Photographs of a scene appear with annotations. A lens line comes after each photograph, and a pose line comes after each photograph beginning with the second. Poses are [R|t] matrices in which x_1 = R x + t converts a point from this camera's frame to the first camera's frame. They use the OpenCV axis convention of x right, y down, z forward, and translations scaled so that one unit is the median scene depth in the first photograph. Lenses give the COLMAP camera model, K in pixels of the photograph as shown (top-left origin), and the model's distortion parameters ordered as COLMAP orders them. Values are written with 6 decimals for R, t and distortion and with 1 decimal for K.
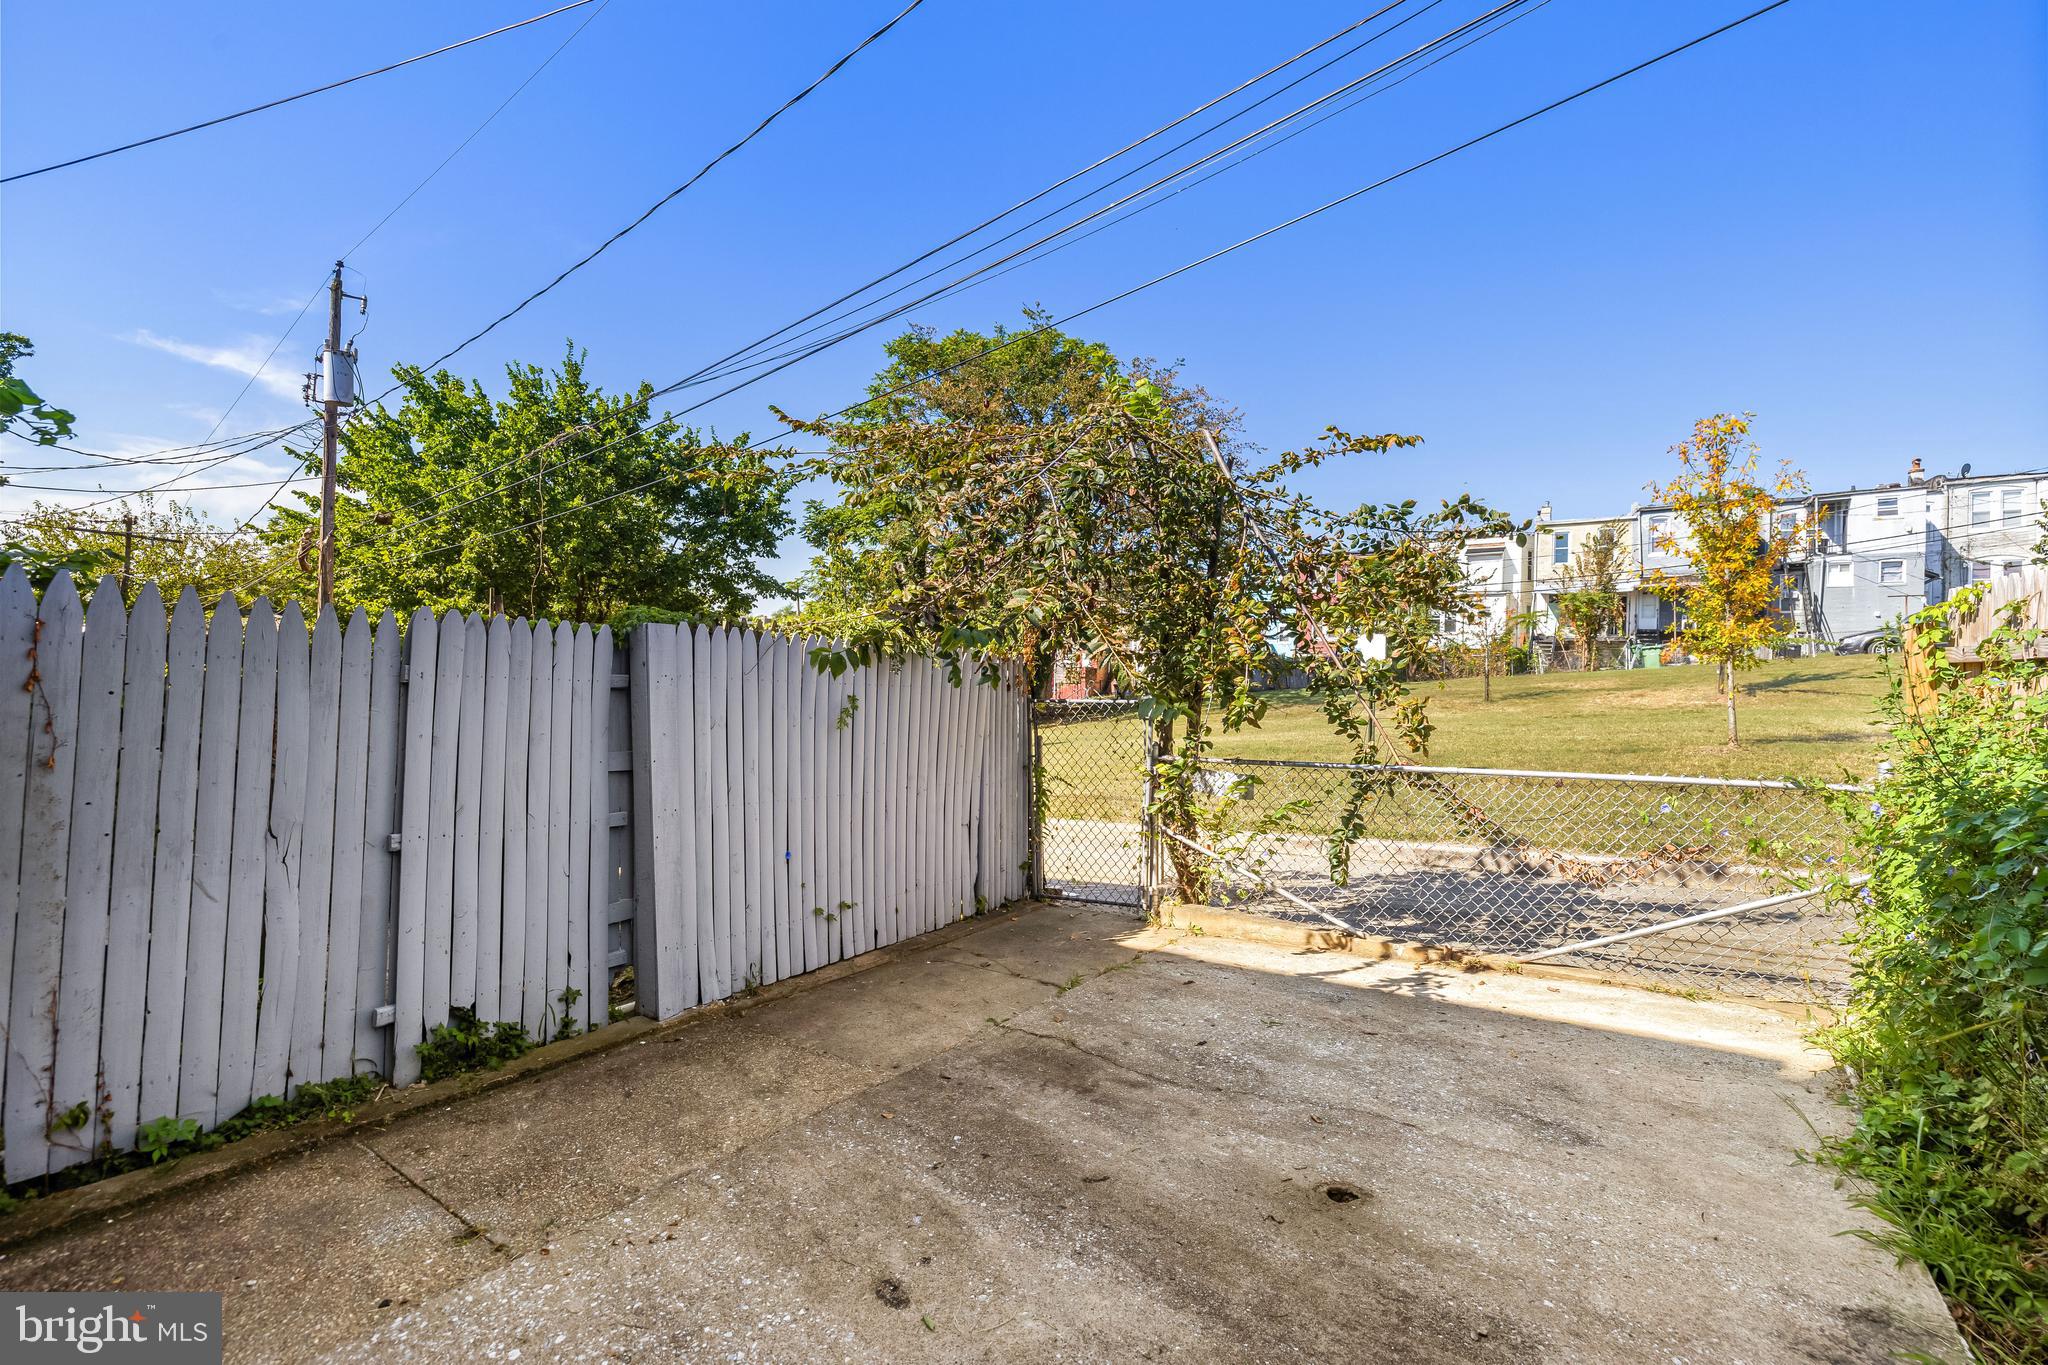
lens RADIAL K [[864.3, 0, 1010.5], [0, 864.3, 677.1], [0, 0, 1]] dist [0.002308, 0.000526]
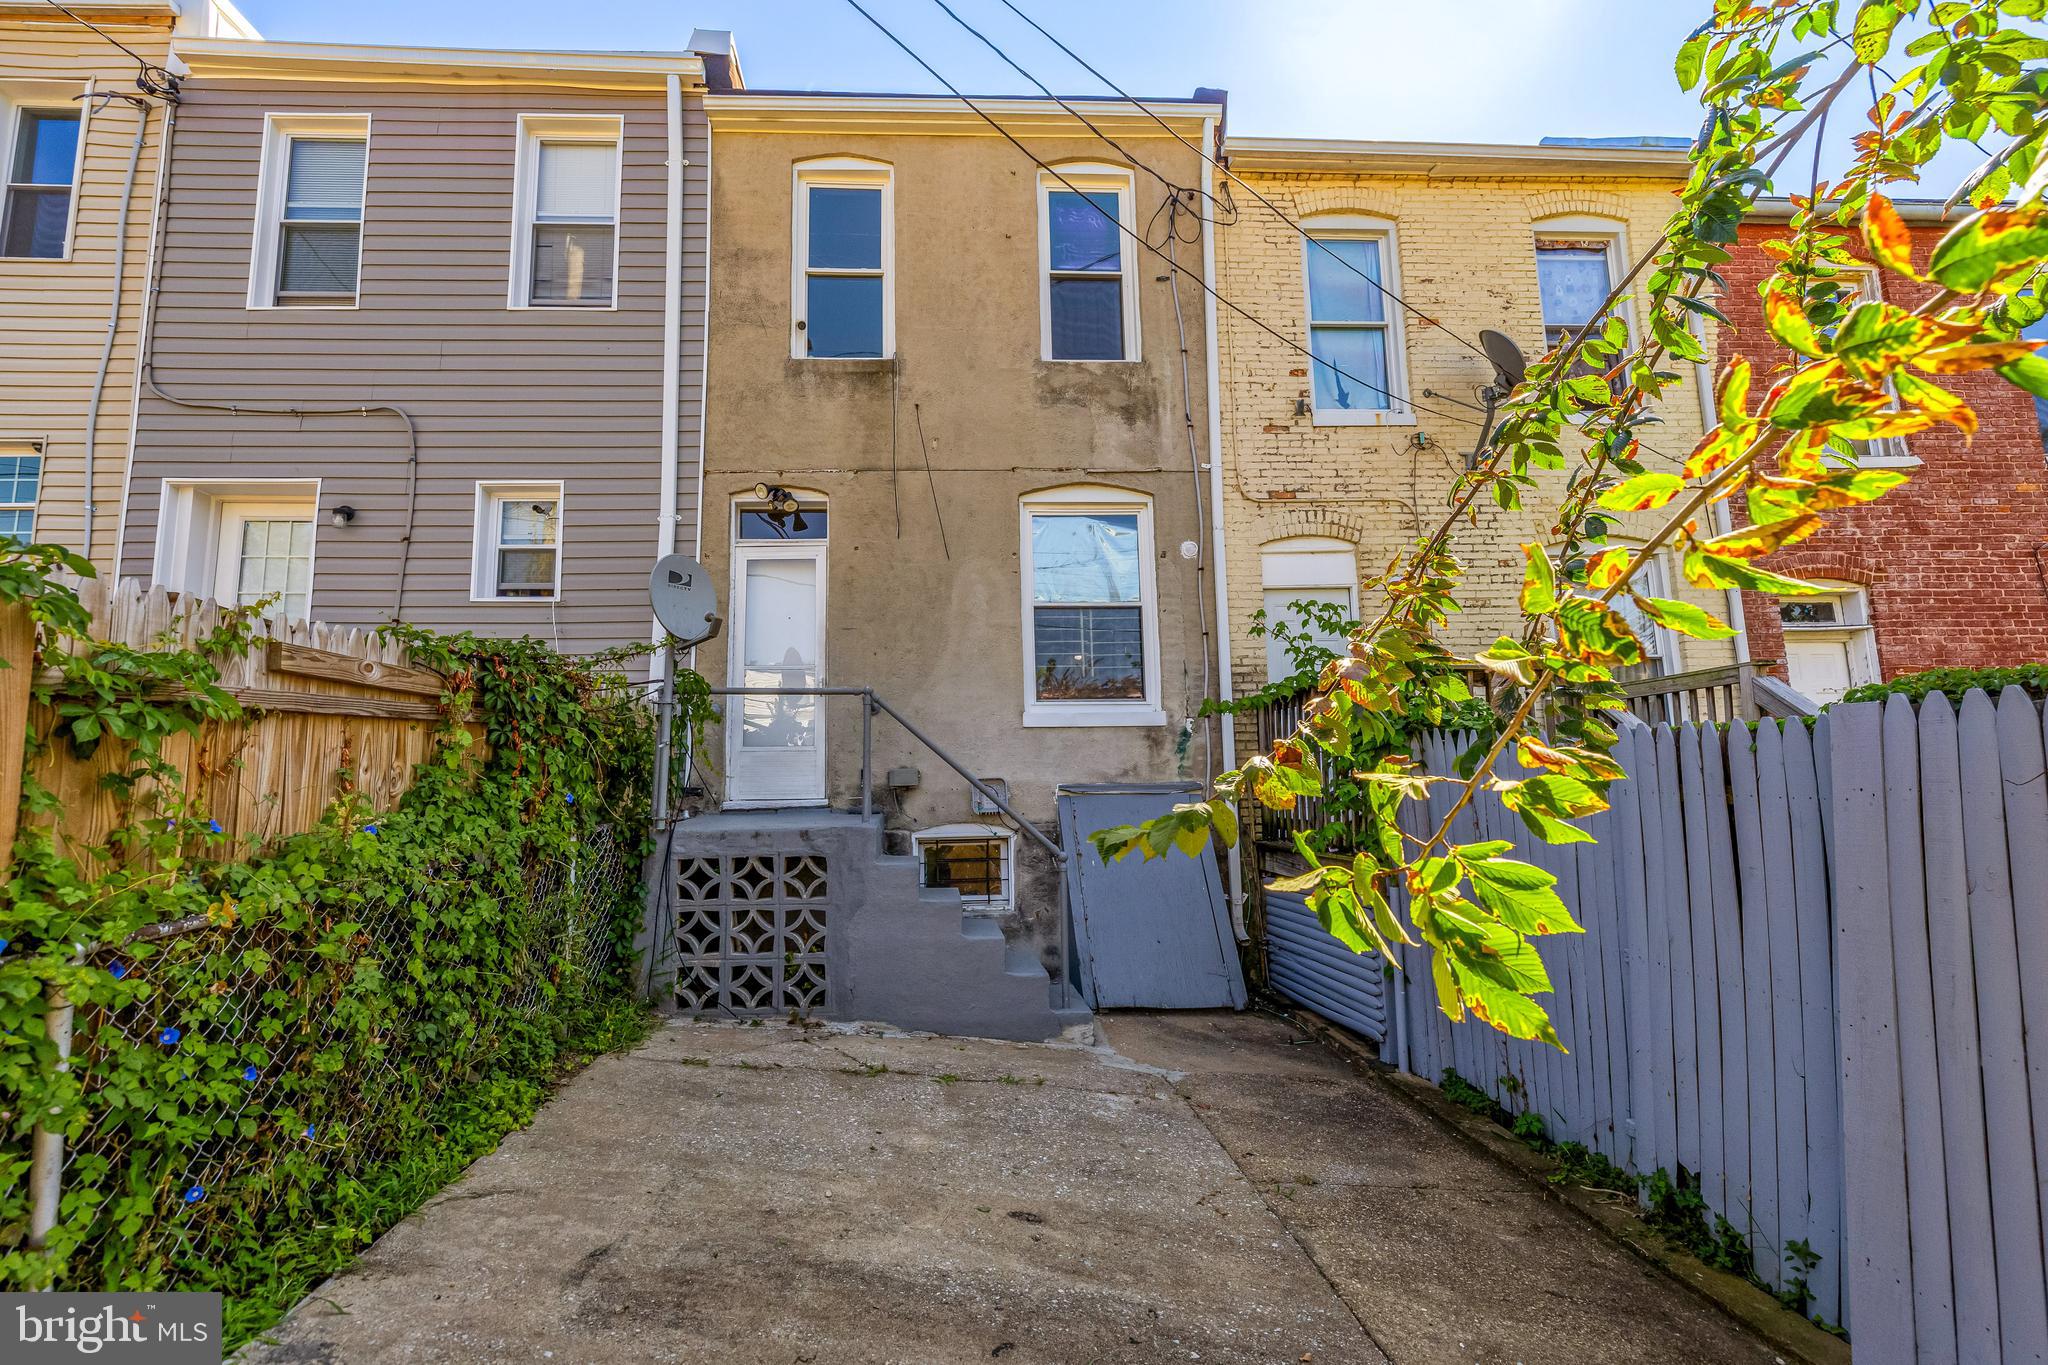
lens RADIAL K [[908.9, 0, 964.7], [0, 908.9, 675.5], [0, 0, 1]] dist [-0.000133, 0.002742]
pose [[-0.783071, -0.096318, -0.614429, 0.653346], [-0.016654, 0.990828, -0.134097, 0.019646], [0.621709, -0.094775, -0.777493, 1.503344]]
